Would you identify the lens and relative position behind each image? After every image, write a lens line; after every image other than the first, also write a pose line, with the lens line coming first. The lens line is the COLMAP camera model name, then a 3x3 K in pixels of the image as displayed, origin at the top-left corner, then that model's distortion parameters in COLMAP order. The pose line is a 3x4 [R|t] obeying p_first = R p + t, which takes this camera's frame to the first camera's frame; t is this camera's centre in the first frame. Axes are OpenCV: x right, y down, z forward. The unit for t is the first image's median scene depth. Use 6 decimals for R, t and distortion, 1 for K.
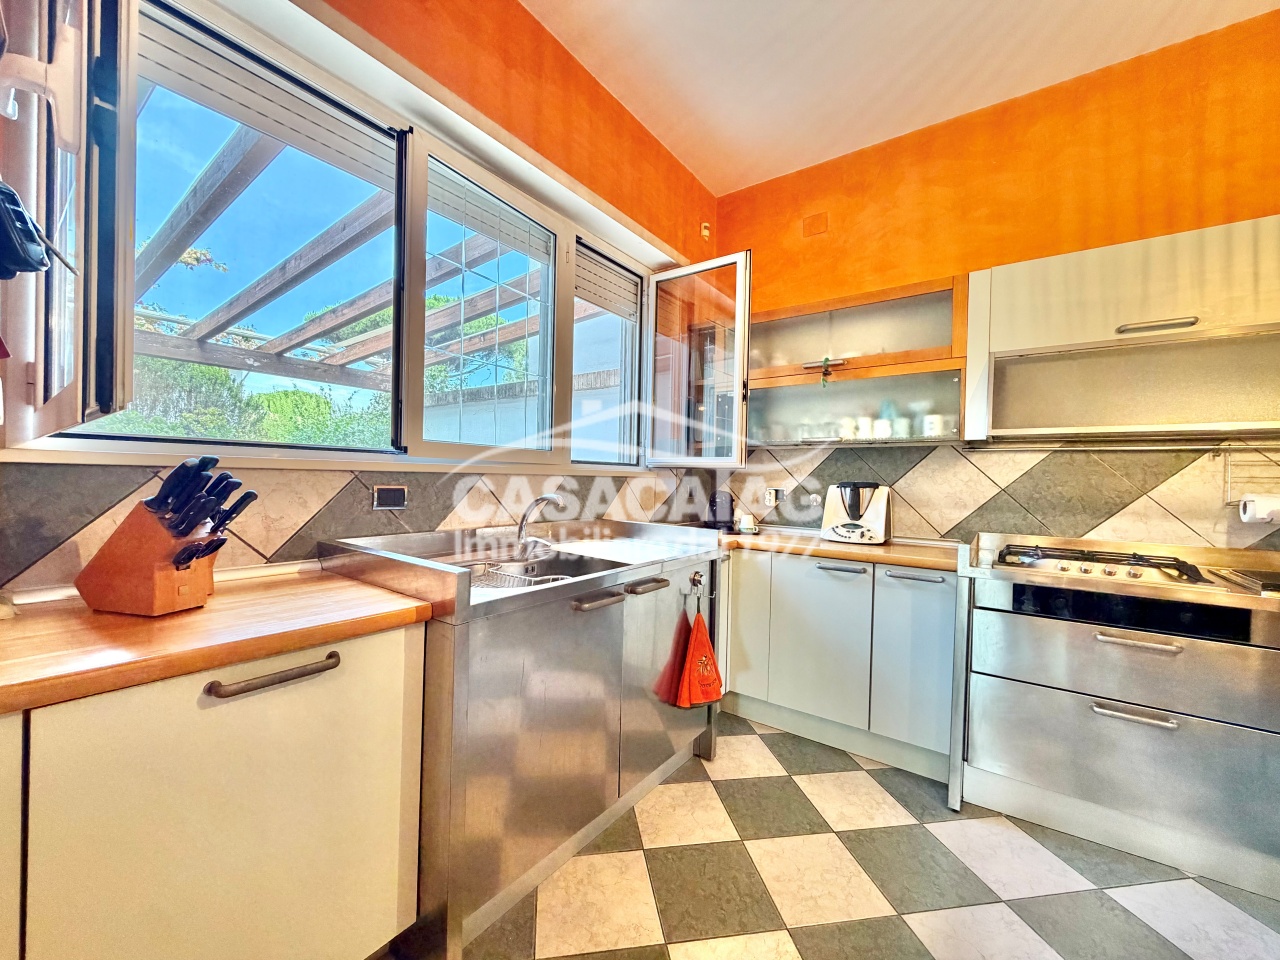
lens RADIAL K [[508.4, 0, 640.0], [0, 508.4, 480.0], [0, 0, 1]] dist [-0.000902, -0.000176]
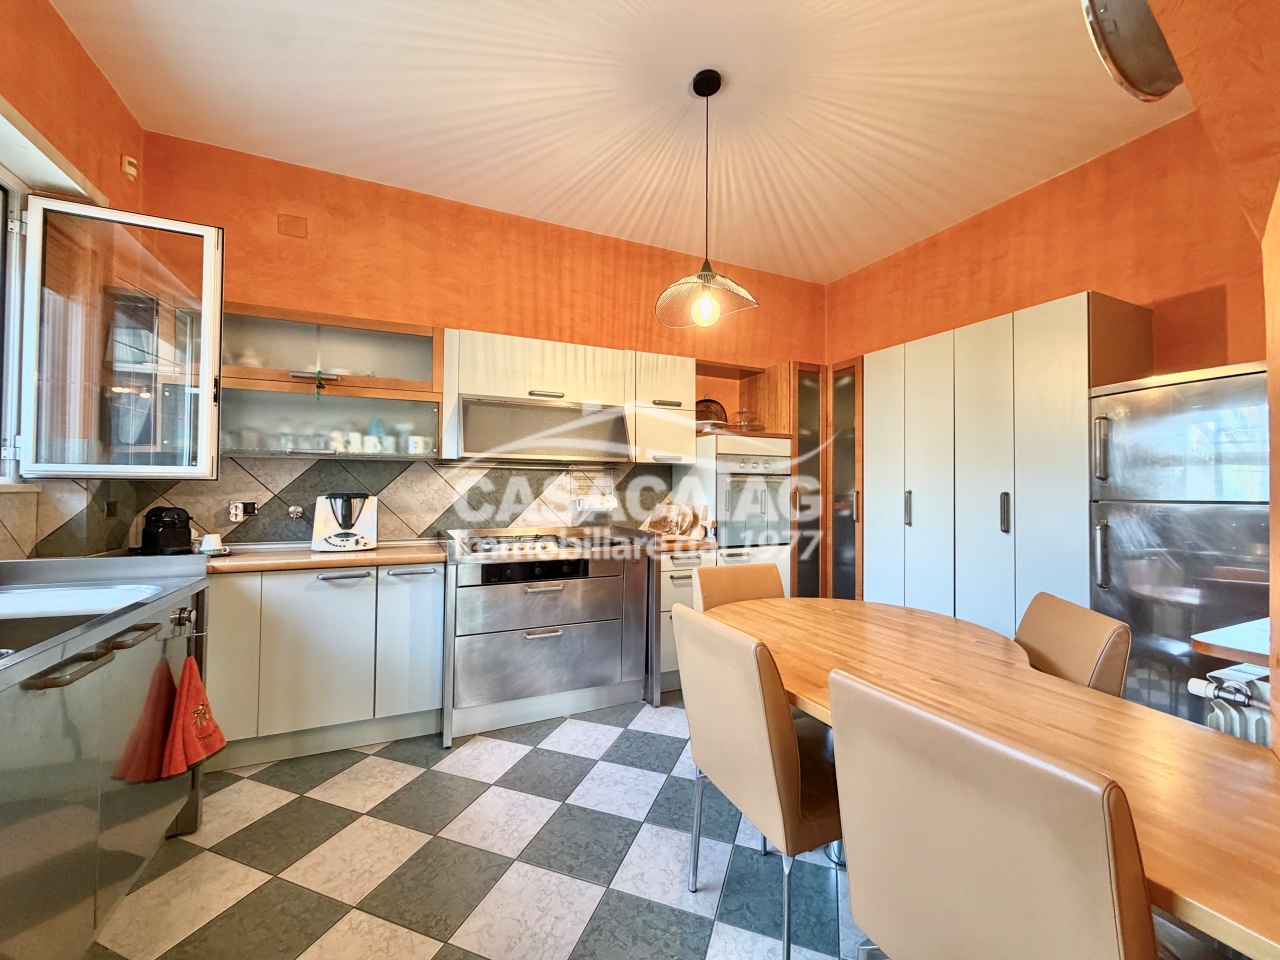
lens RADIAL K [[511.8, 0, 637.7], [0, 511.8, 479.6], [0, 0, 1]] dist [-0.000935, 0.000511]
pose [[0.488829, -0.003167, 0.872374, -0.232338], [0.007994, 0.999968, -0.000850, -0.020393], [-0.872343, 0.007389, 0.488839, -0.050099]]
